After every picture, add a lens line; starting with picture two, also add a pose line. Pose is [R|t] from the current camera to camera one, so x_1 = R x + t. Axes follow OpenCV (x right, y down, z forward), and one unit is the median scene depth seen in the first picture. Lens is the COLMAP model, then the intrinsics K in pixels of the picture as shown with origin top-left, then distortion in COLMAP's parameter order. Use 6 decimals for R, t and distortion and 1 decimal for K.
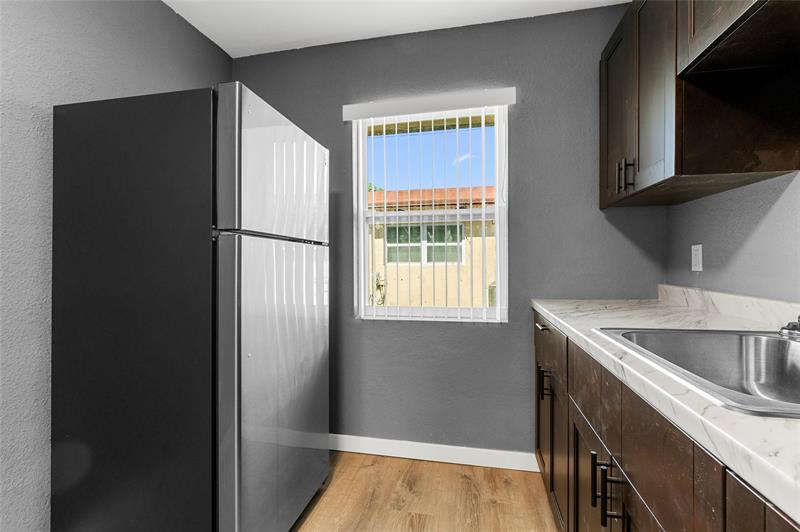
lens RADIAL K [[362.3, 0, 401.0], [0, 362.3, 263.6], [0, 0, 1]] dist [-0.000456, 0.001430]
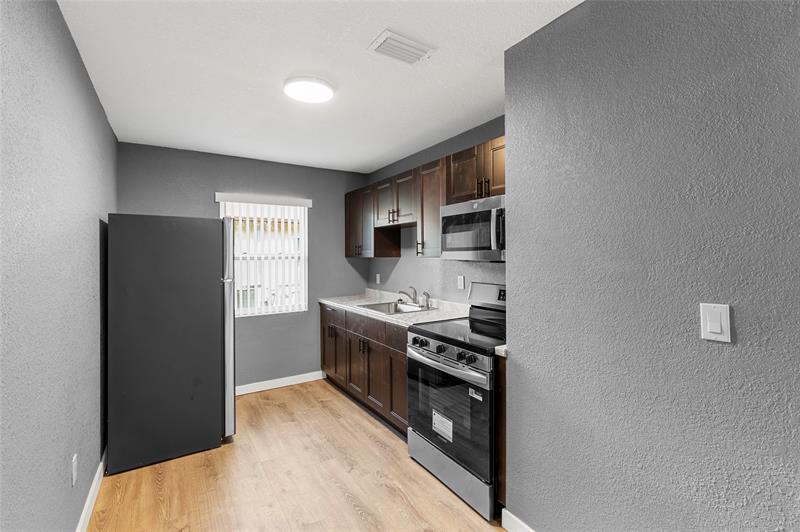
lens RADIAL K [[362.3, 0, 401.3], [0, 362.3, 258.9], [0, 0, 1]] dist [-0.000456, 0.001430]
pose [[0.717141, -0.004961, 0.696911, -0.829060], [0.011715, 0.999919, -0.004937, -0.126635], [-0.696830, 0.011705, 0.717141, -0.936760]]
